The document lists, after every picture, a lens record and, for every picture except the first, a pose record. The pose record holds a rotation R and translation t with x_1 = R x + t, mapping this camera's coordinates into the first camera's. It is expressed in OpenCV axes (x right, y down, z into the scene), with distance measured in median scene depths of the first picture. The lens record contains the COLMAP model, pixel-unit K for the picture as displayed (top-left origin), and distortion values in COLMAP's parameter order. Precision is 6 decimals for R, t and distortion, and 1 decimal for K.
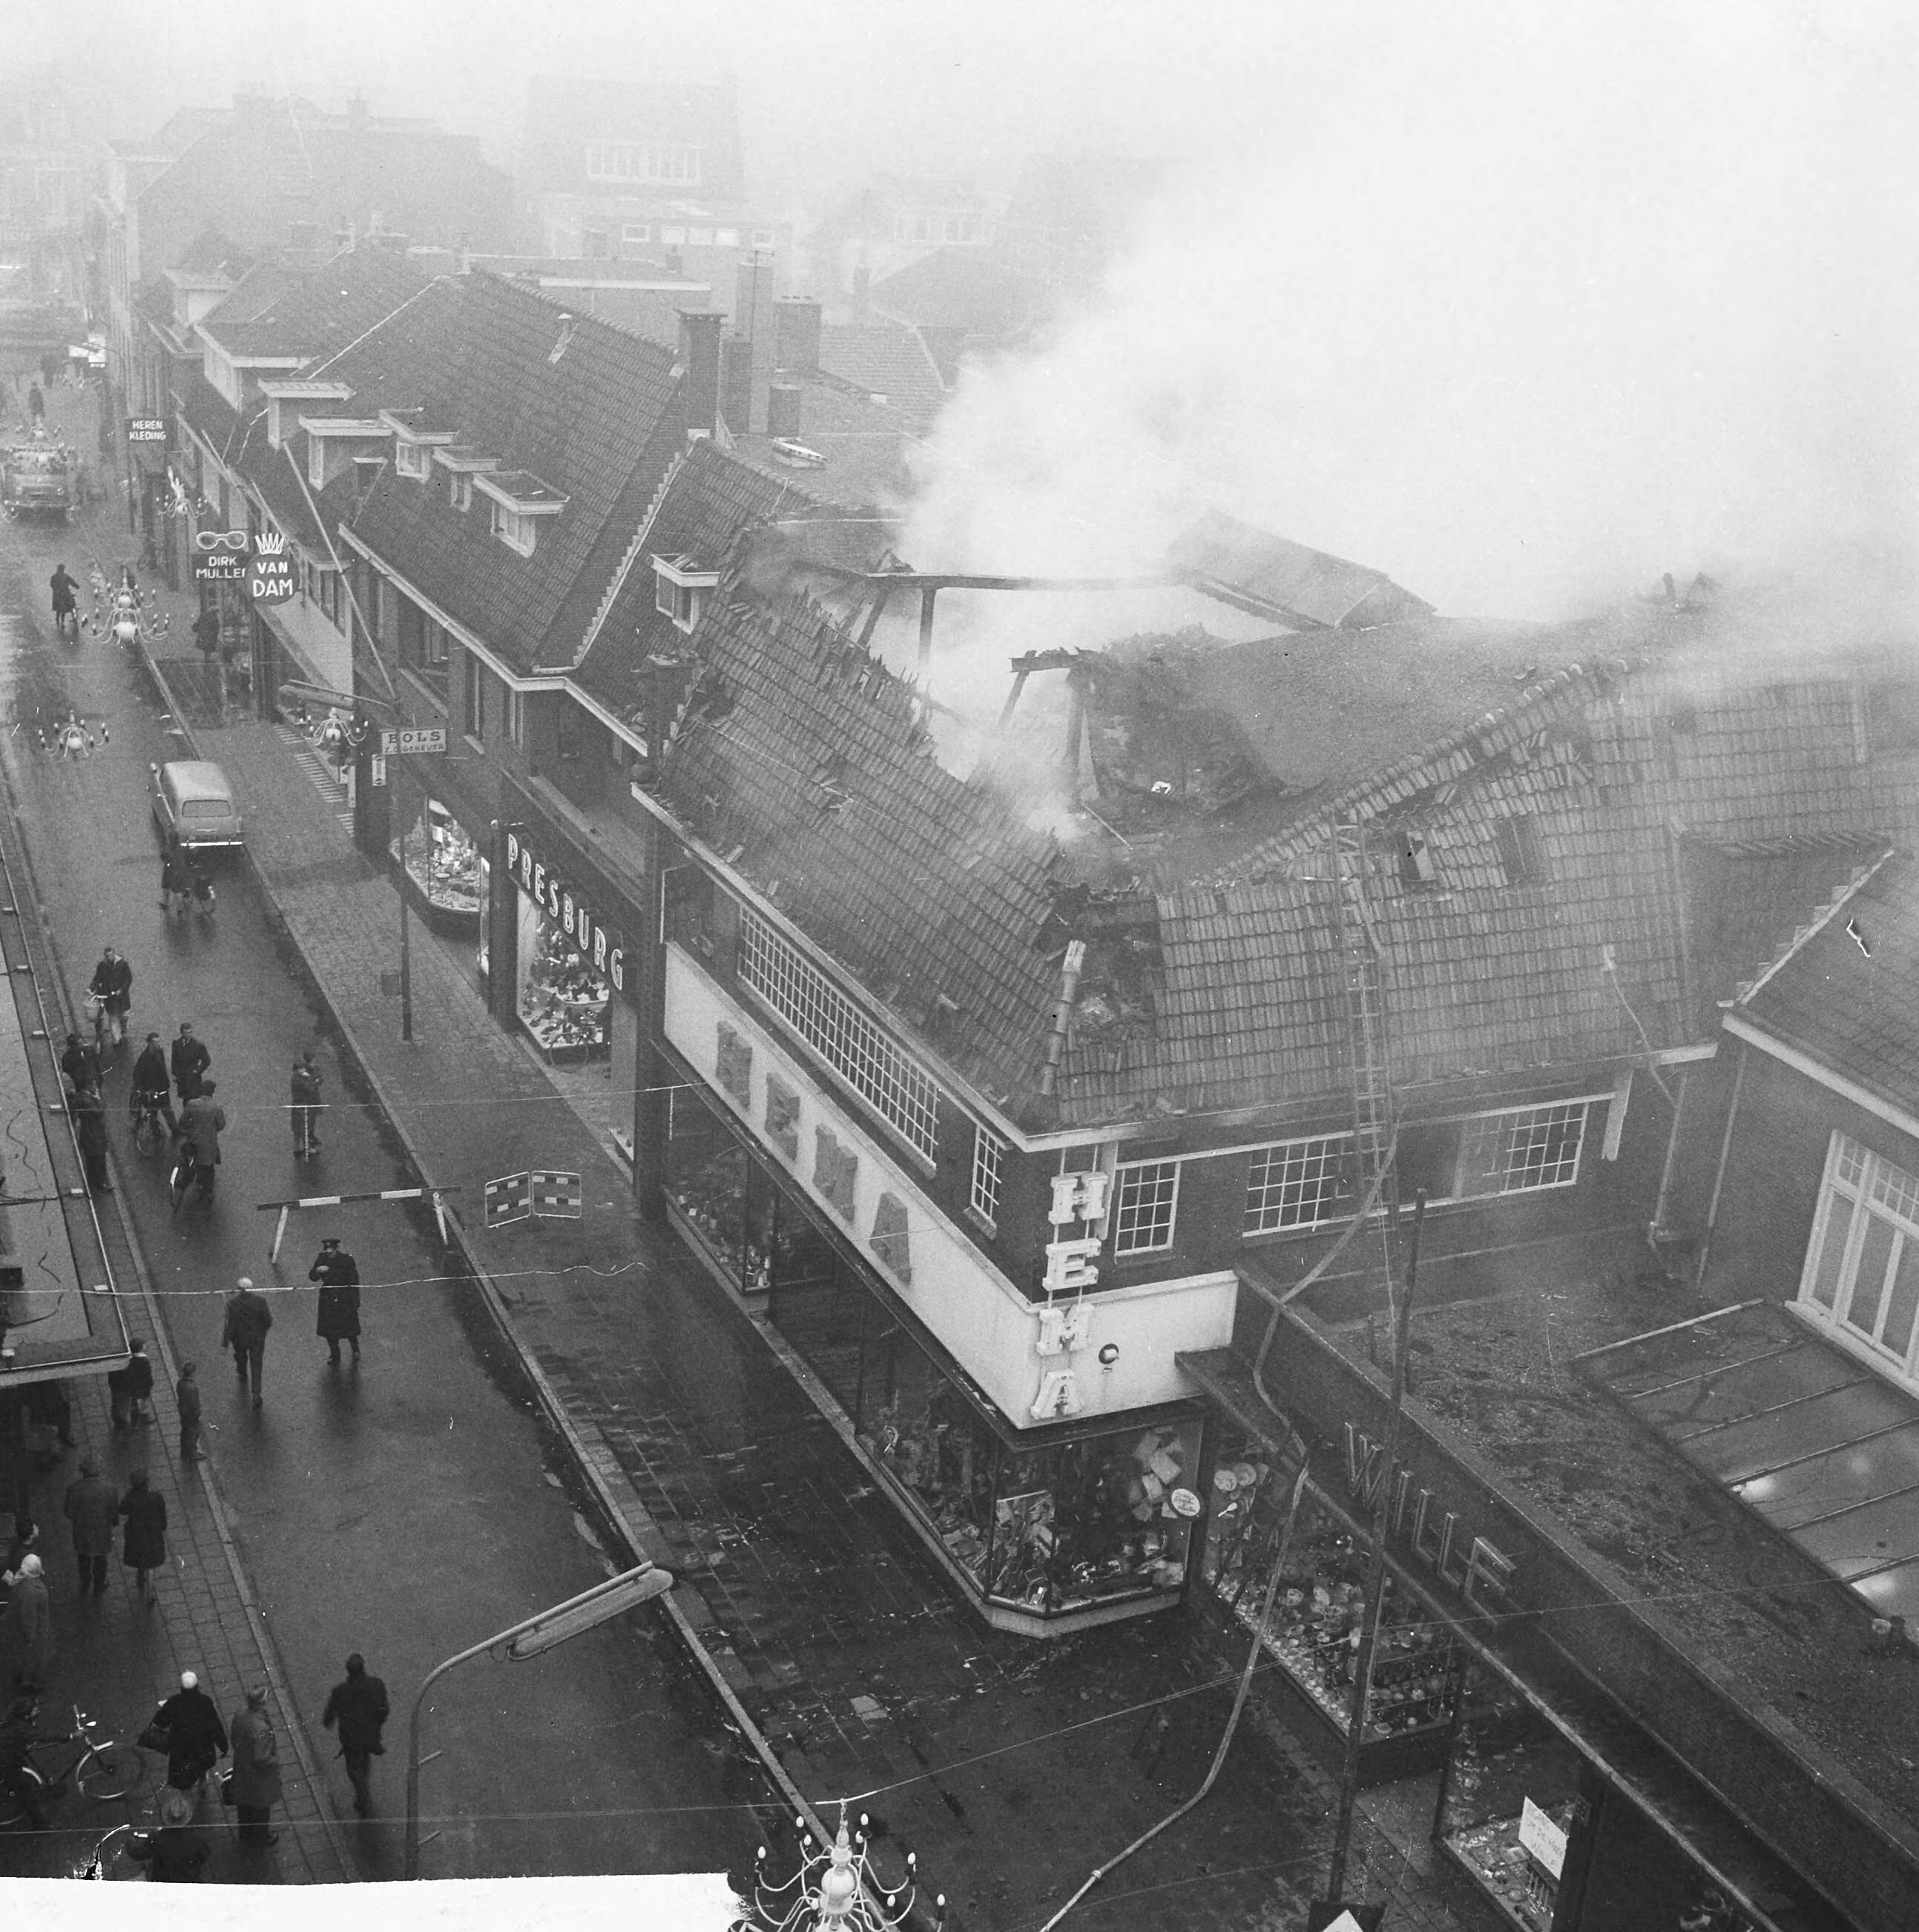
lens RADIAL K [[2543.8, 0, 959.5], [0, 2543.8, 966.0], [0, 0, 1]] dist [0.009624, 0.017564]
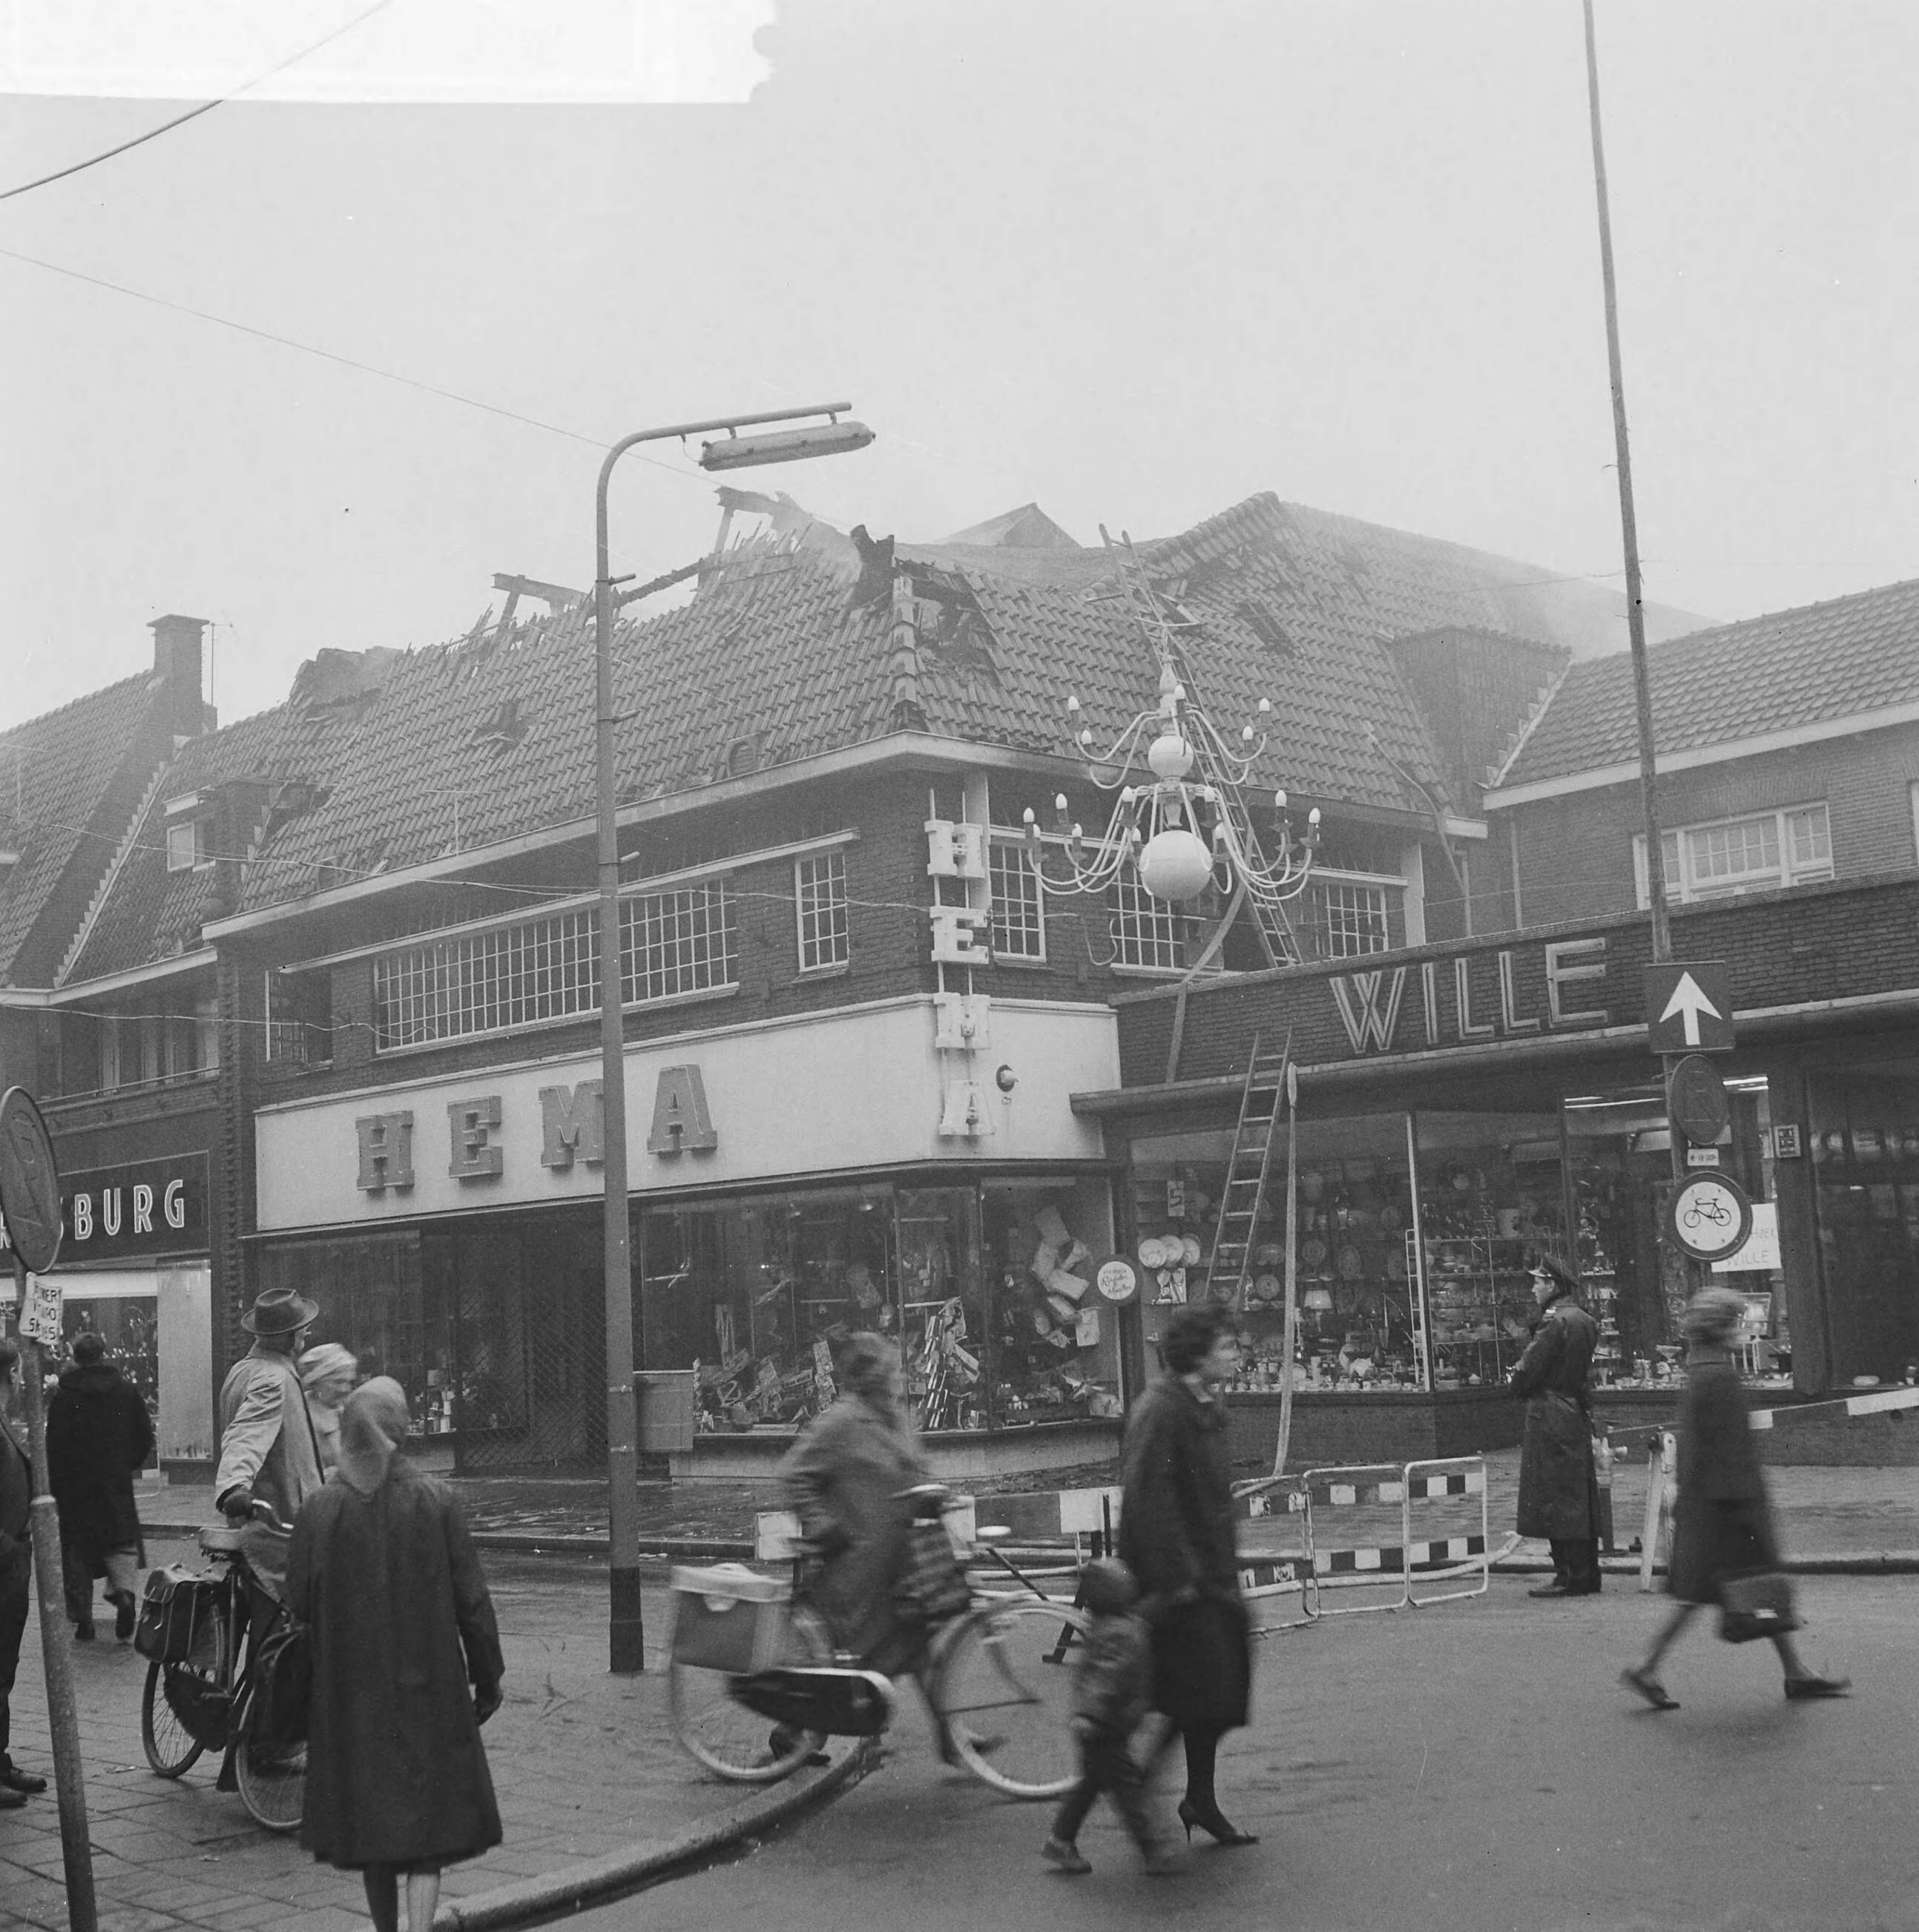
lens RADIAL K [[2543.8, 0, 959.5], [0, 2543.8, 966.0], [0, 0, 1]] dist [0.009624, 0.017564]
pose [[0.938138, -0.074091, 0.338243, -0.235149], [0.219950, 0.881960, -0.416856, 0.462547], [-0.267432, 0.465465, 0.843696, 0.274009]]
